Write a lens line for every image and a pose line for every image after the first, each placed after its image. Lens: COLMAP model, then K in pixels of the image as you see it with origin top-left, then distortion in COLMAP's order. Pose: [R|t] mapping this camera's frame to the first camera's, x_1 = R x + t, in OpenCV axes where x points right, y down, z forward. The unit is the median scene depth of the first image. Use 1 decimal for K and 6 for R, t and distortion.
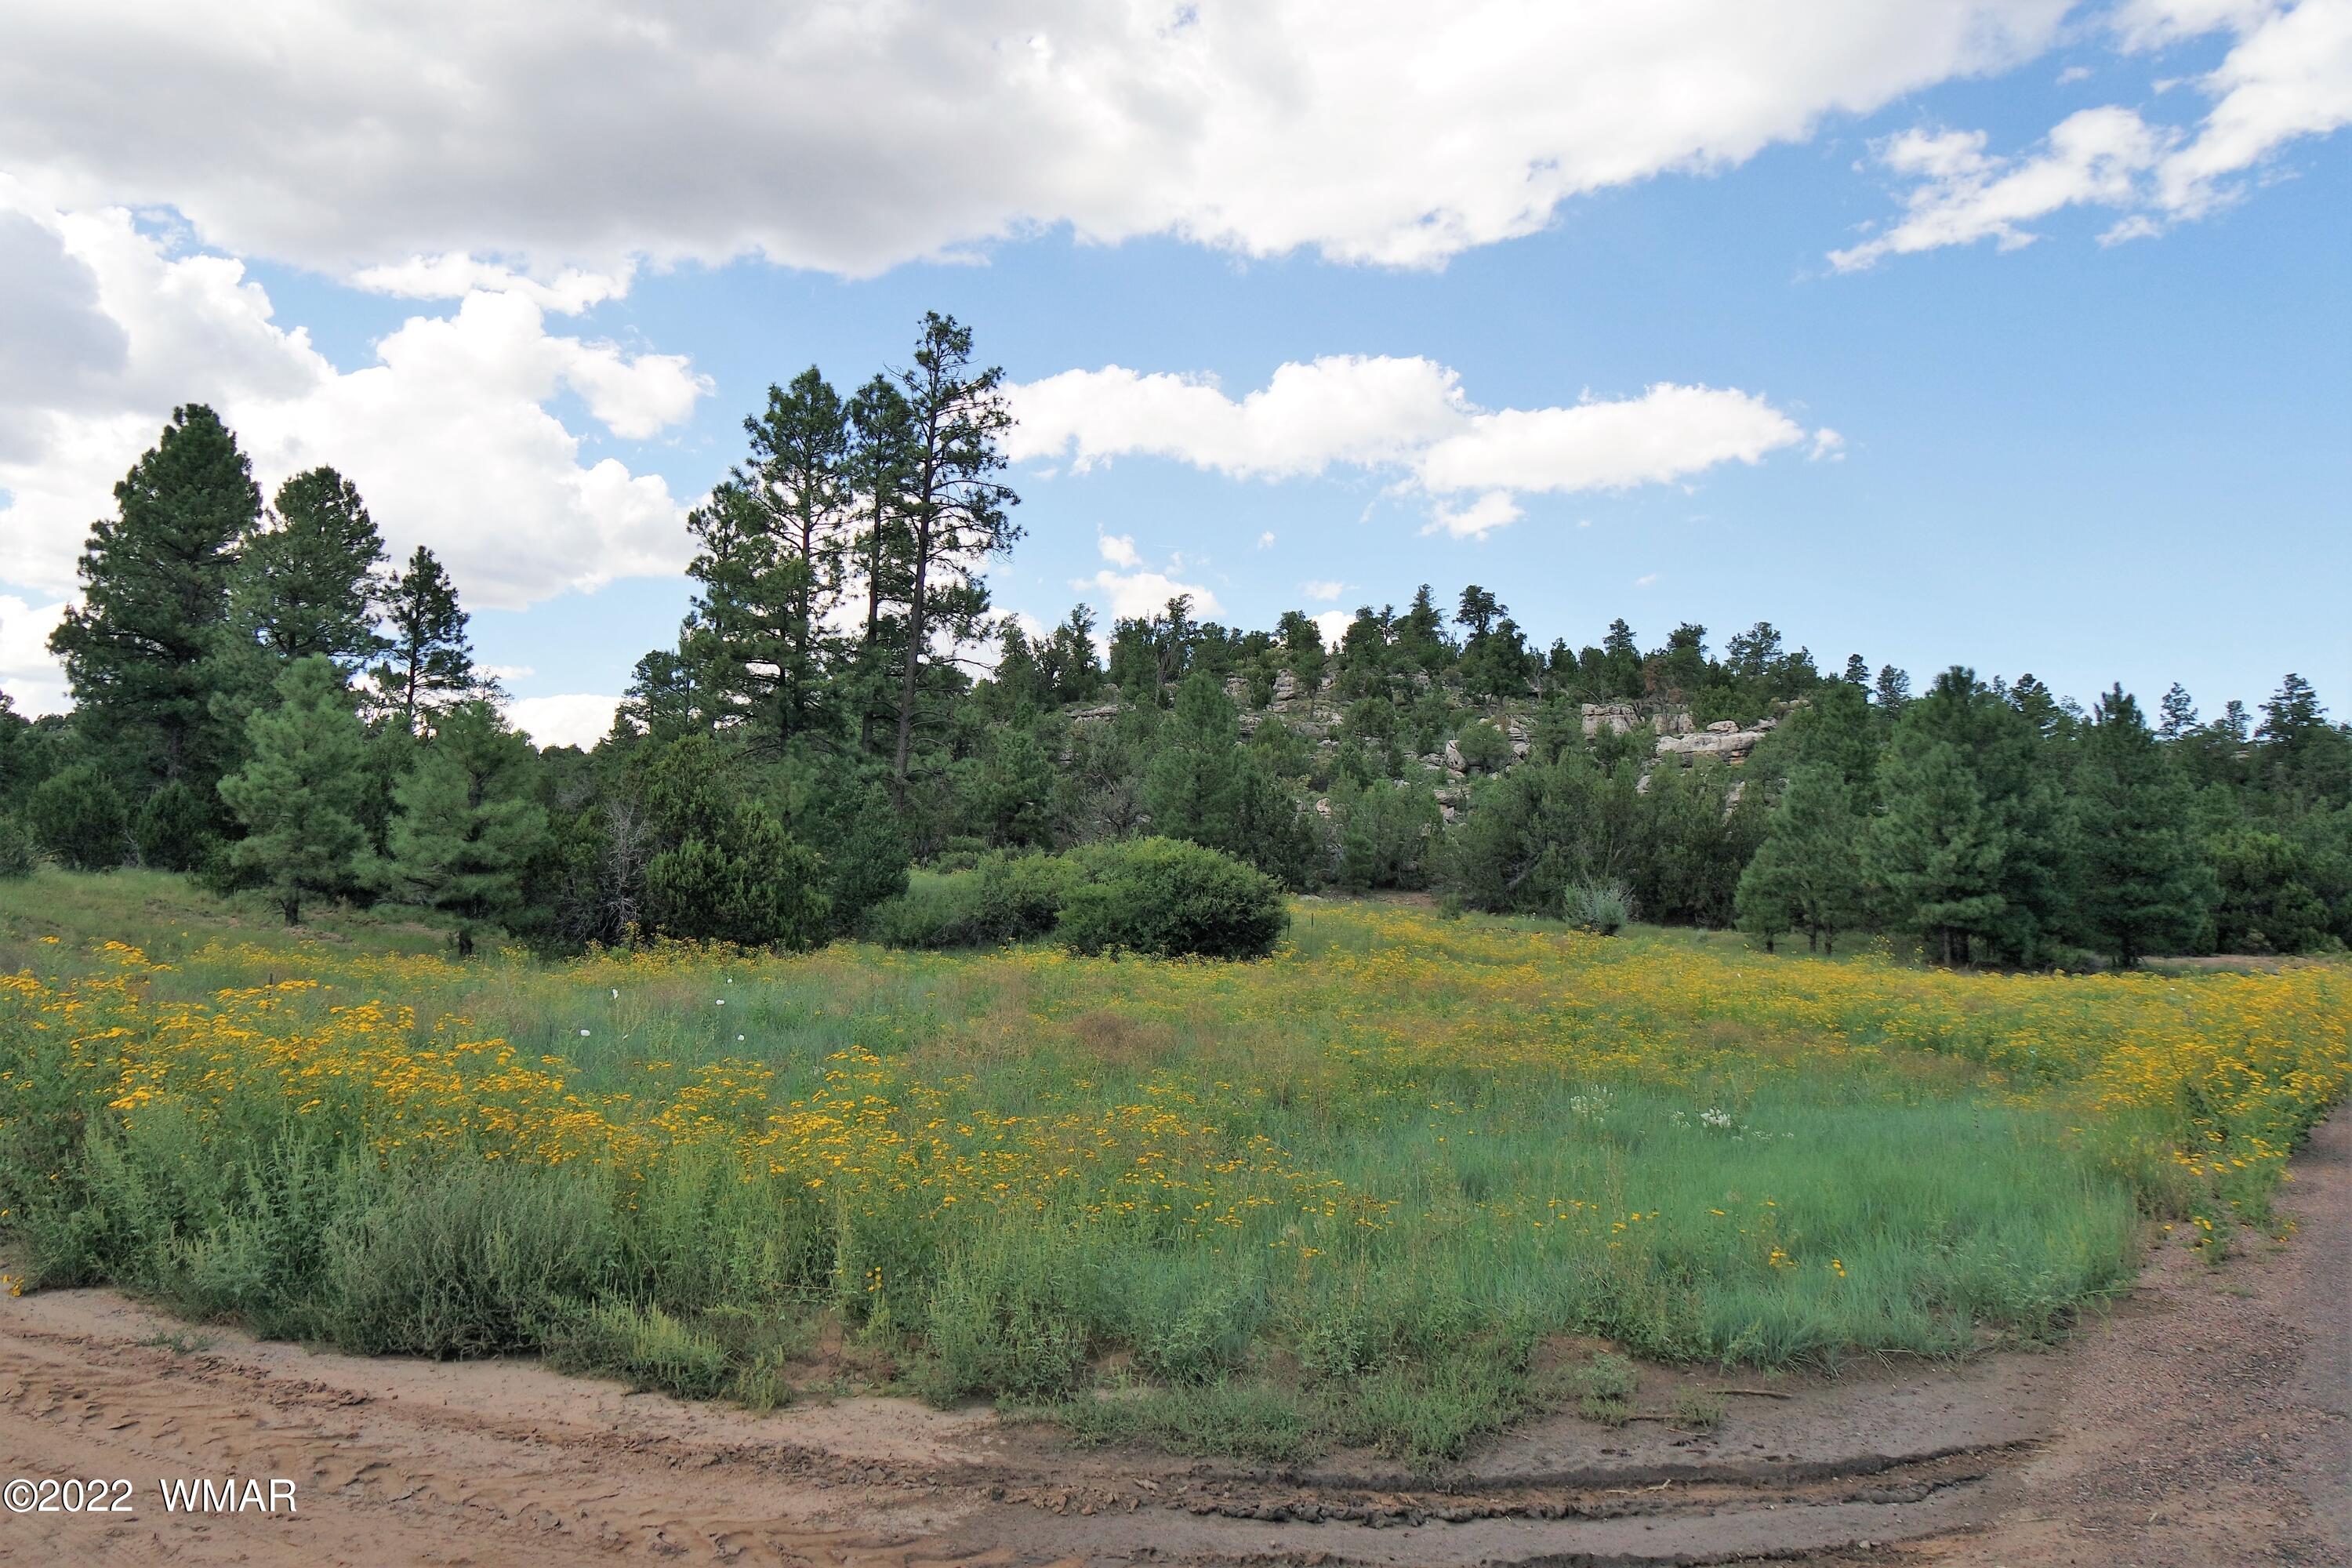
lens RADIAL K [[1810.8, 0, 1118.8], [0, 1810.8, 767.1], [0, 0, 1]] dist [0.009207, 0.005375]
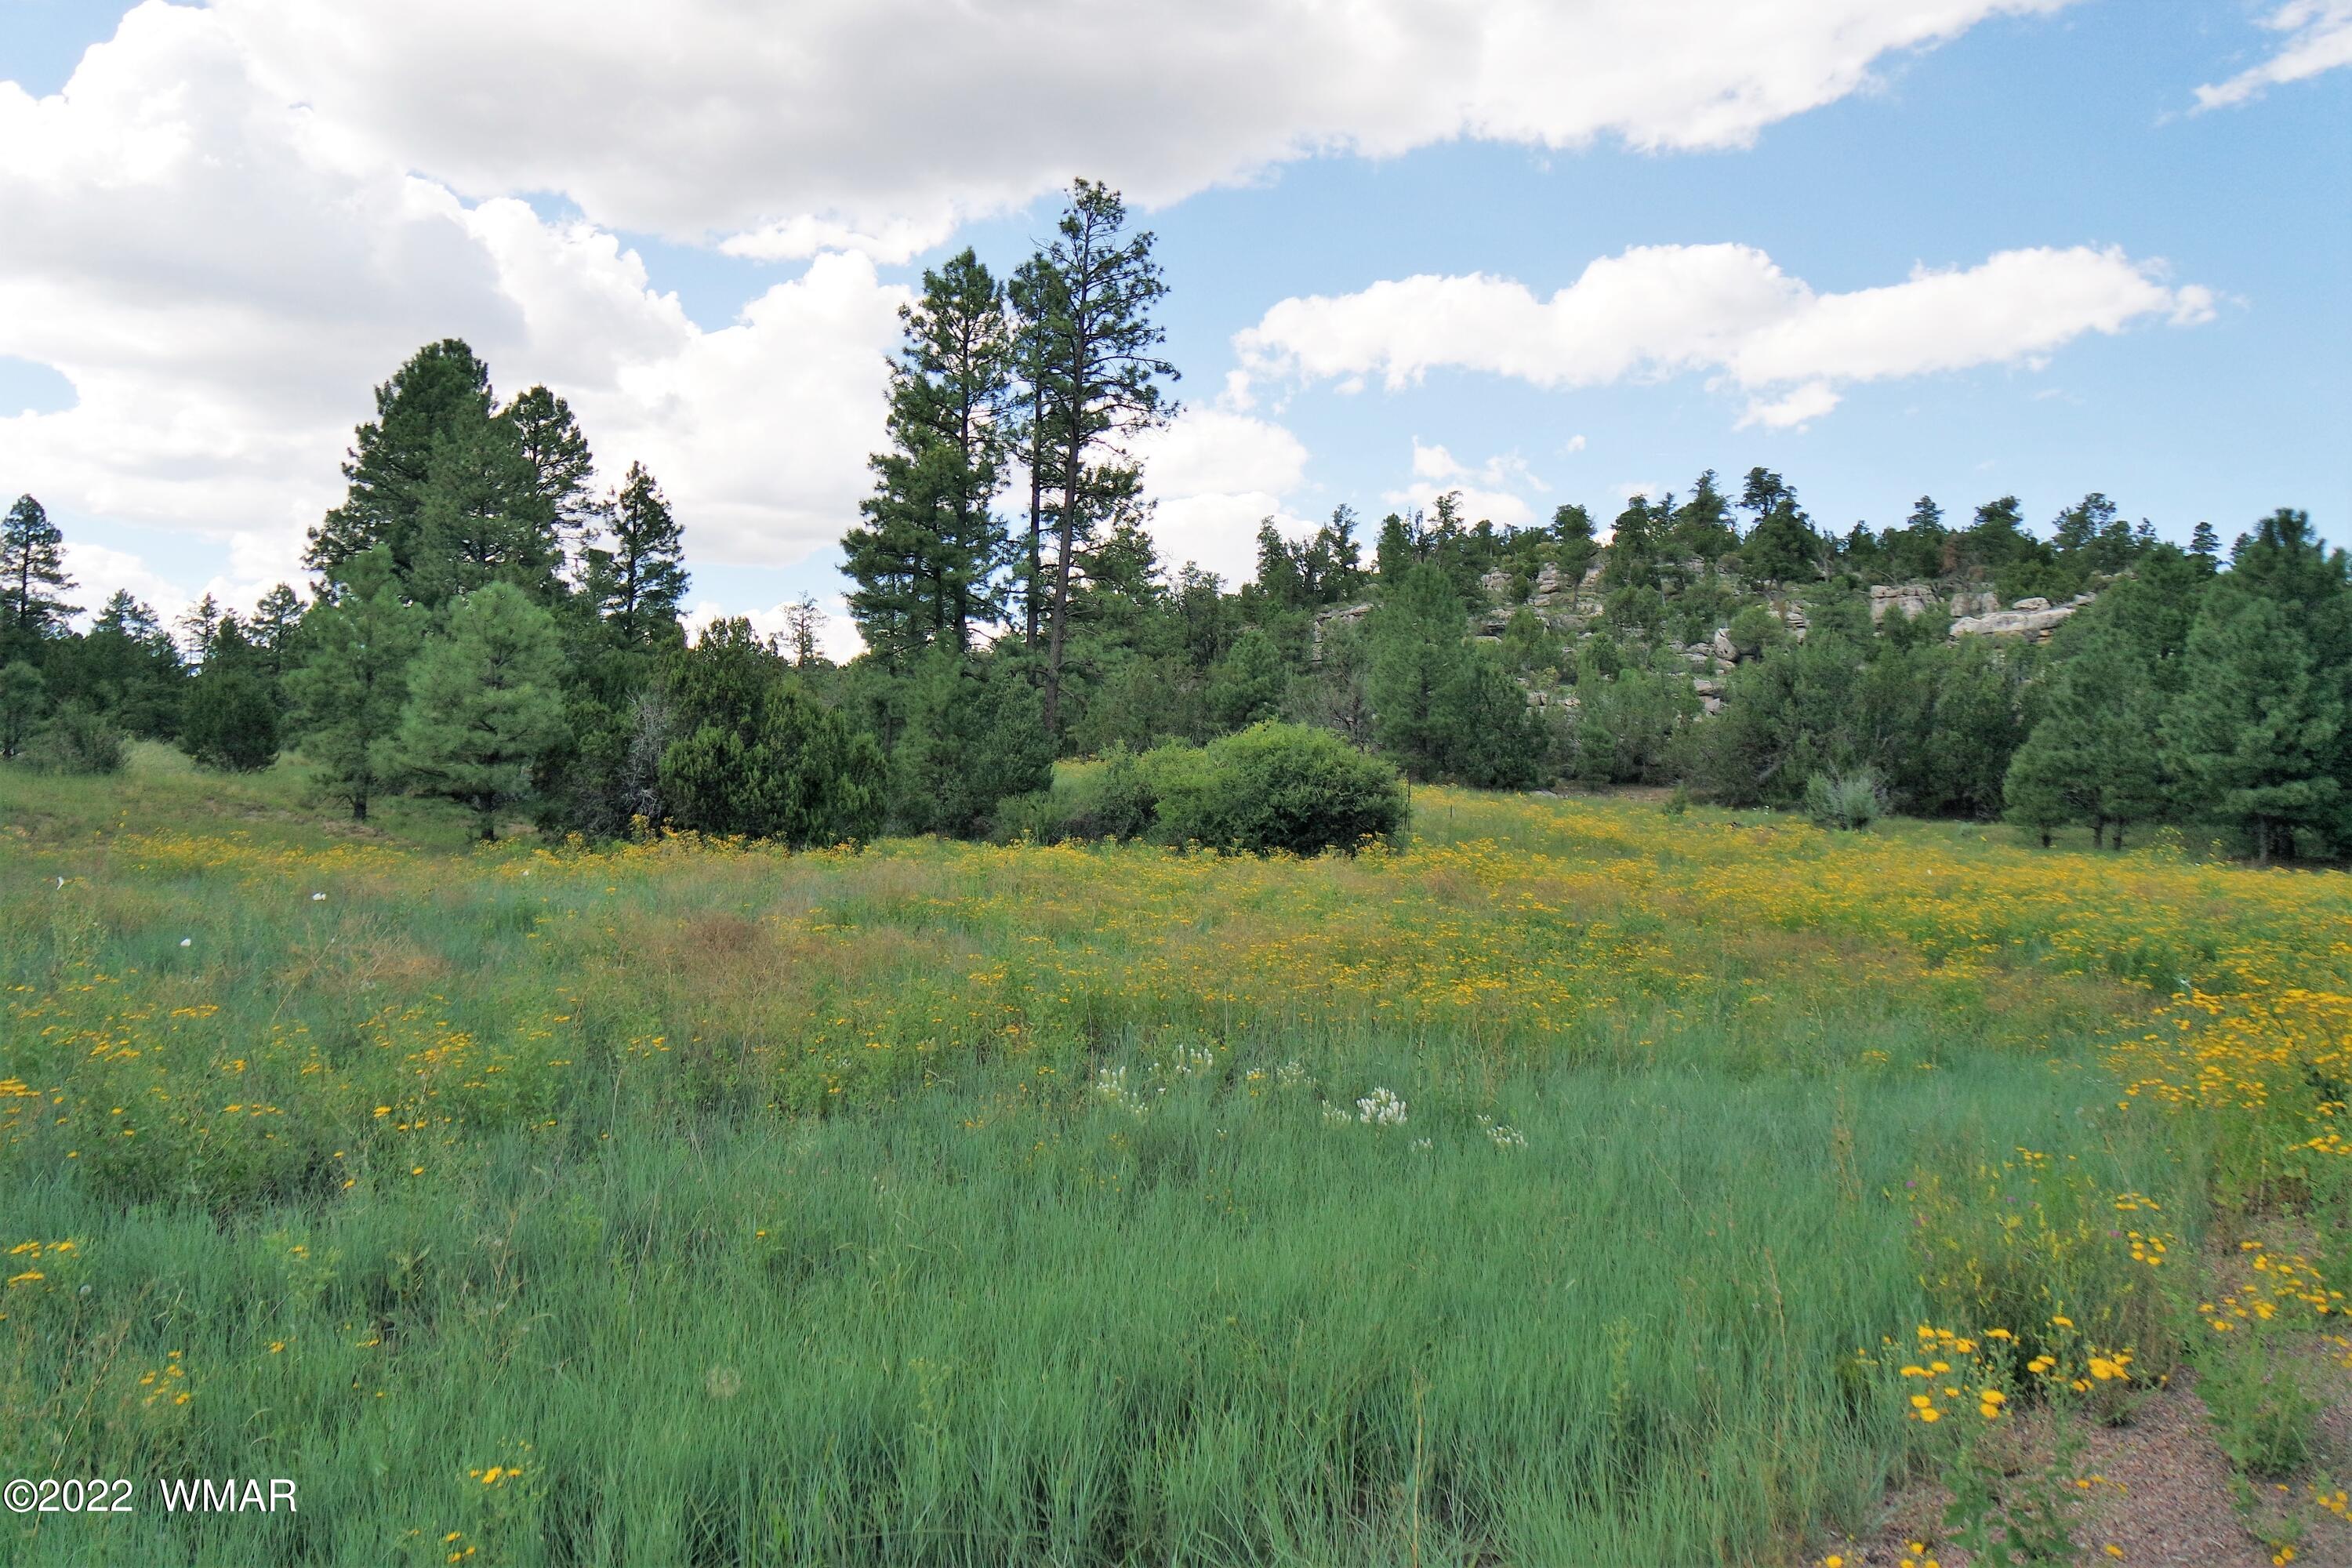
lens RADIAL K [[1672.3, 0, 1147.9], [0, 1672.3, 766.1], [0, 0, 1]] dist [0.003206, 0.017876]
pose [[0.981073, -0.013278, -0.193183, 0.087939], [0.022989, 0.998577, 0.048112, 0.013494], [0.192270, -0.051643, 0.979982, 0.117577]]
